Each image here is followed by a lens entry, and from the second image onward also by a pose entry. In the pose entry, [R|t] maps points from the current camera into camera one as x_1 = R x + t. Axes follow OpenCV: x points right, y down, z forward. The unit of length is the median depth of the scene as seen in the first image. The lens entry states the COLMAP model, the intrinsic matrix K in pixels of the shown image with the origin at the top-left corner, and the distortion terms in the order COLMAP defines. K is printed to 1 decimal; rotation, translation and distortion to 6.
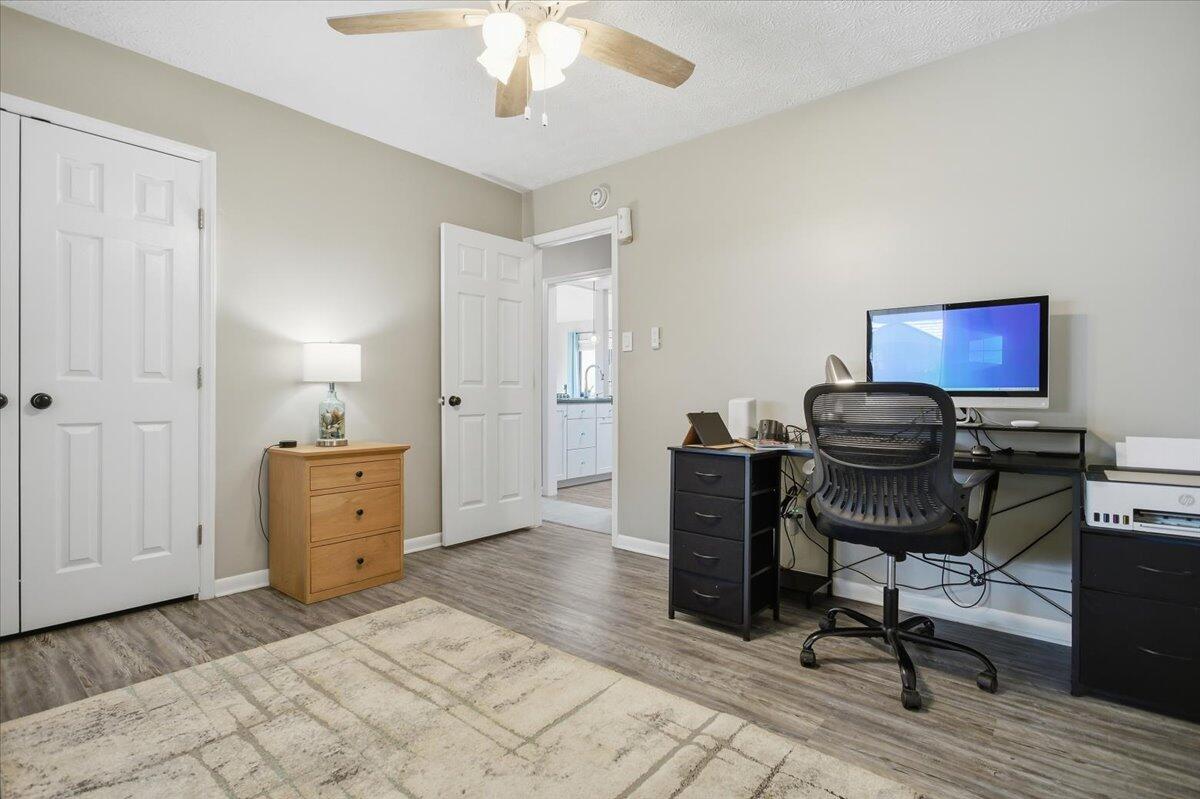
lens RADIAL K [[586.6, 0, 599.5], [0, 586.6, 394.1], [0, 0, 1]] dist [-0.002820, -0.000068]
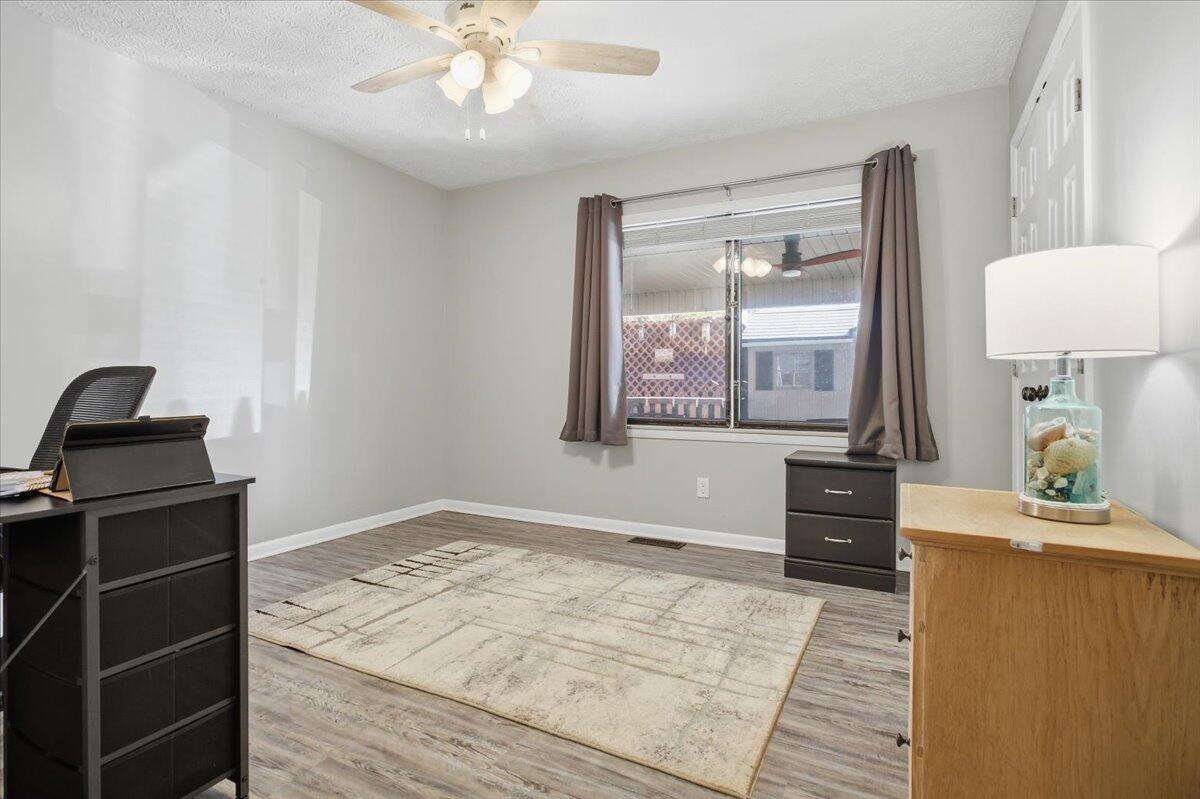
lens RADIAL K [[586.6, 0, 599.3], [0, 586.6, 390.3], [0, 0, 1]] dist [-0.002820, -0.000068]
pose [[-0.975992, -0.004431, -0.217759, -0.098588], [-0.007315, 0.999896, 0.012440, -0.001216], [0.217682, 0.013735, -0.975923, 2.029714]]
